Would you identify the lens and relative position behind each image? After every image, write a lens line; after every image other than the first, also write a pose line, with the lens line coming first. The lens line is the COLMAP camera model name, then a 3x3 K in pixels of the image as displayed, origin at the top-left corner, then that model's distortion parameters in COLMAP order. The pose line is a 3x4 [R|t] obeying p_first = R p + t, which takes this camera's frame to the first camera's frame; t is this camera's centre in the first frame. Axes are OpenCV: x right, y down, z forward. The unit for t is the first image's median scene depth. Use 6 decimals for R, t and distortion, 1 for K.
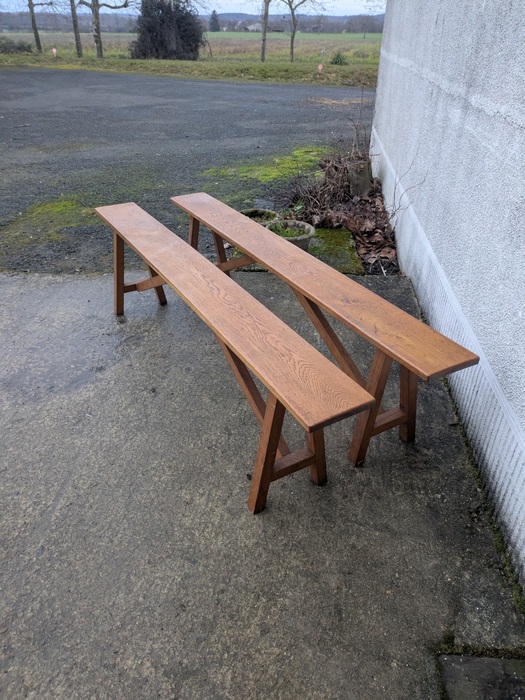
lens RADIAL K [[508.0, 0, 276.5], [0, 508.0, 355.2], [0, 0, 1]] dist [0.037647, -0.027873]
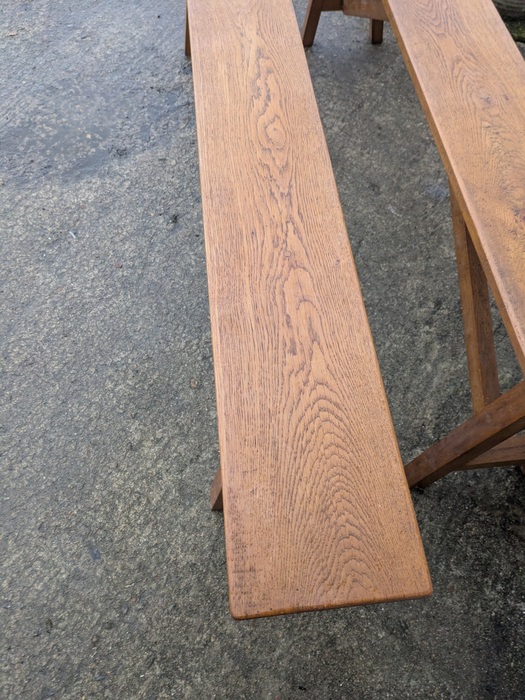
lens RADIAL K [[508.0, 0, 254.2], [0, 508.0, 344.3], [0, 0, 1]] dist [0.037647, -0.027873]
pose [[0.906918, 0.368530, -0.204169, 0.051701], [-0.228502, 0.837403, 0.496531, -0.173110], [0.353958, -0.403660, 0.843666, 0.503419]]
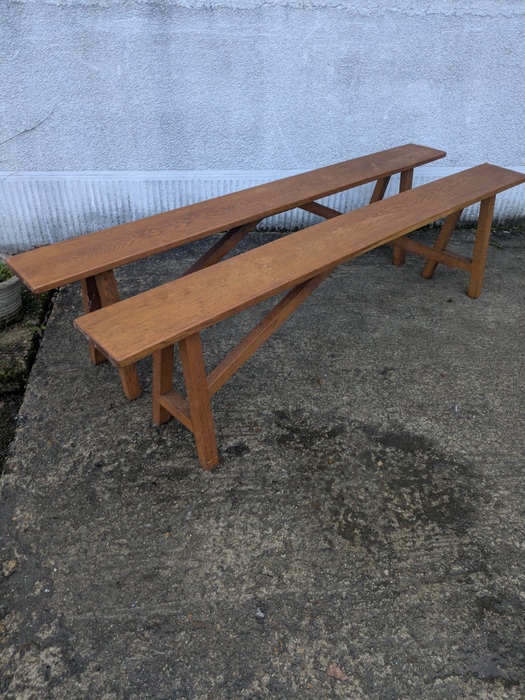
lens RADIAL K [[508.0, 0, 244.9], [0, 508.0, 346.9], [0, 0, 1]] dist [0.037647, -0.027873]
pose [[-0.179764, -0.604610, 0.775972, -1.019665], [0.510216, 0.617119, 0.599036, -0.724501], [-0.841050, 0.503598, 0.197546, 1.205279]]
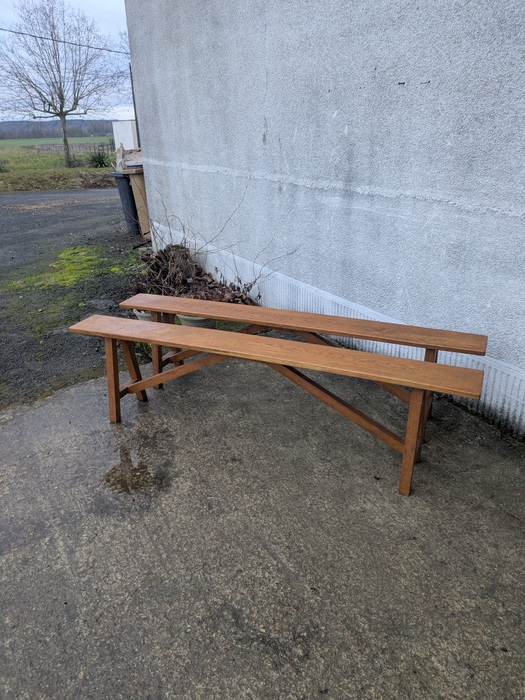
lens RADIAL K [[508.0, 0, 261.1], [0, 508.0, 352.7], [0, 0, 1]] dist [0.037647, -0.027873]
pose [[0.824403, -0.265781, 0.499720, -0.819219], [0.341947, 0.937431, -0.065540, -0.068186], [-0.451034, 0.224909, 0.863704, -0.039726]]
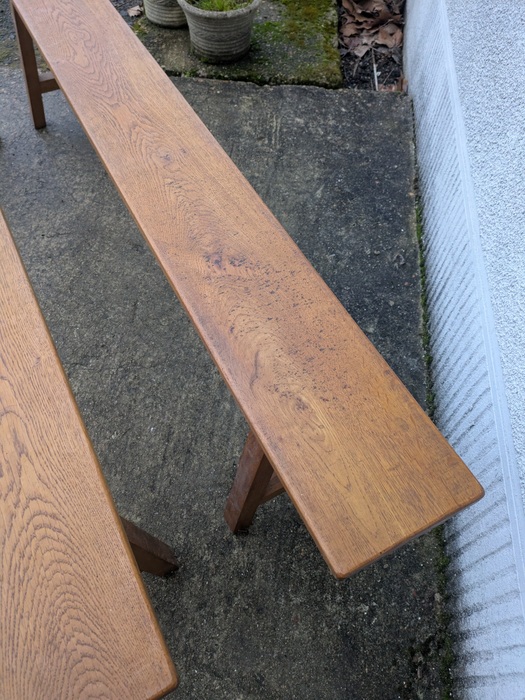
lens RADIAL K [[508.0, 0, 250.9], [0, 508.0, 348.6], [0, 0, 1]] dist [0.037647, -0.027873]
pose [[0.998327, 0.048305, -0.031780, 0.182029], [-0.031019, 0.911256, 0.410670, -0.215761], [0.048797, -0.408998, 0.911230, 0.552831]]
